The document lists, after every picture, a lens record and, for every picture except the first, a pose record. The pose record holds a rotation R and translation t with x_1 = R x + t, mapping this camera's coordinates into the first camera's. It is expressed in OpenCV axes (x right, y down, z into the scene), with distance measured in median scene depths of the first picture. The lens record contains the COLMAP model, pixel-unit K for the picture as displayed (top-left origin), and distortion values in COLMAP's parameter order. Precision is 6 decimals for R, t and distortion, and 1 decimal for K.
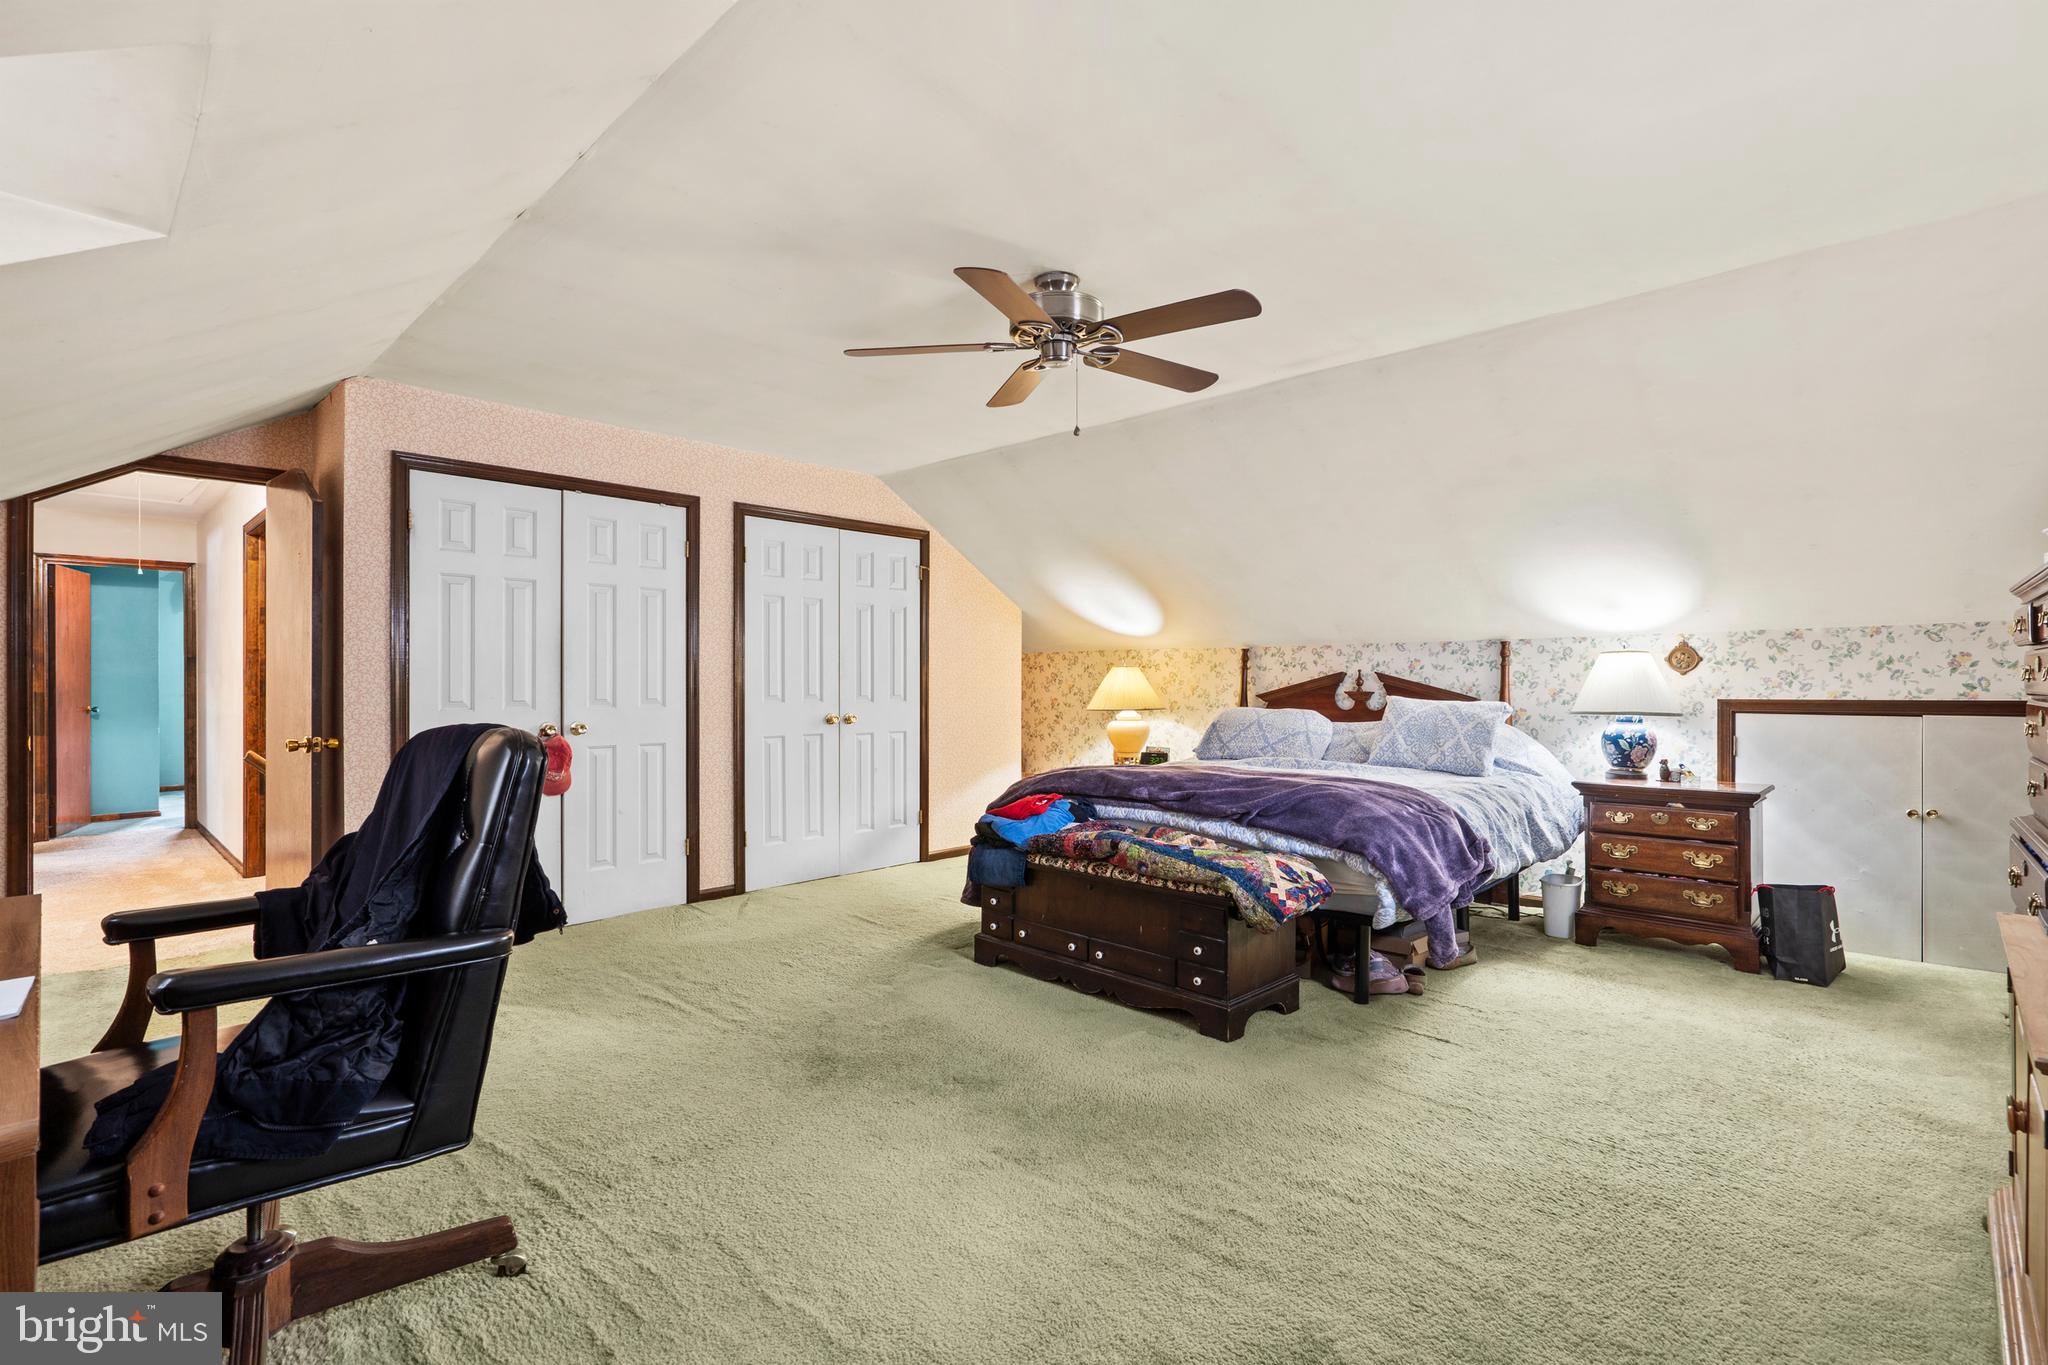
lens RADIAL K [[946.6, 0, 1031.1], [0, 946.6, 685.6], [0, 0, 1]] dist [-0.008376, 0.001705]
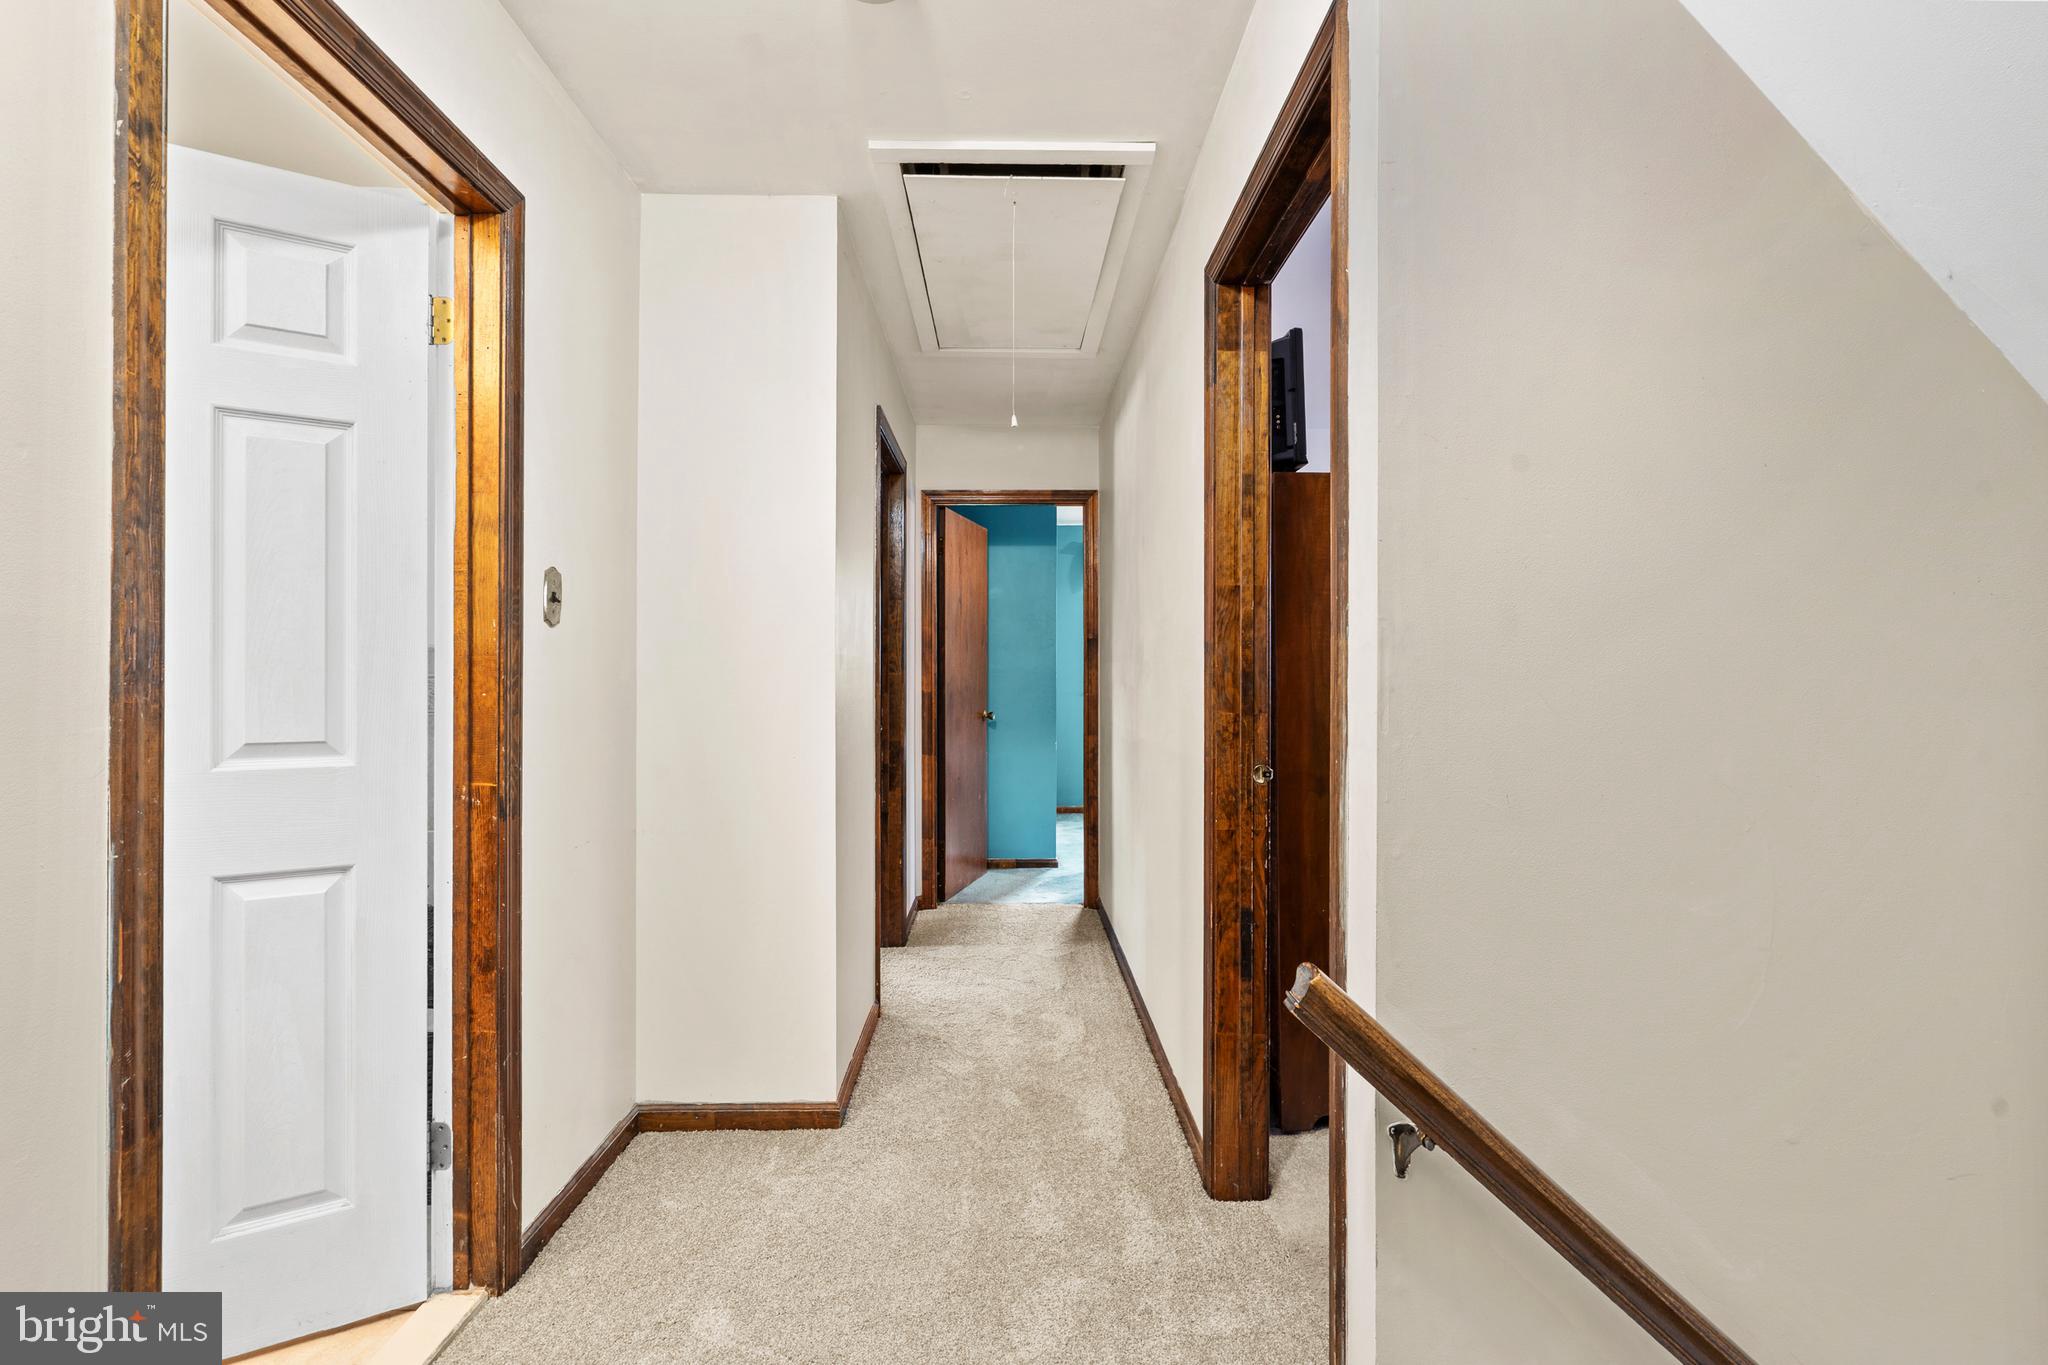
lens RADIAL K [[946.6, 0, 1025.4], [0, 946.6, 679.2], [0, 0, 1]] dist [-0.008376, 0.001705]
pose [[0.703912, -0.001440, -0.710286, -0.308184], [-0.001020, 0.999995, -0.003039, -0.000297], [0.710287, 0.002863, 0.703907, 0.339540]]
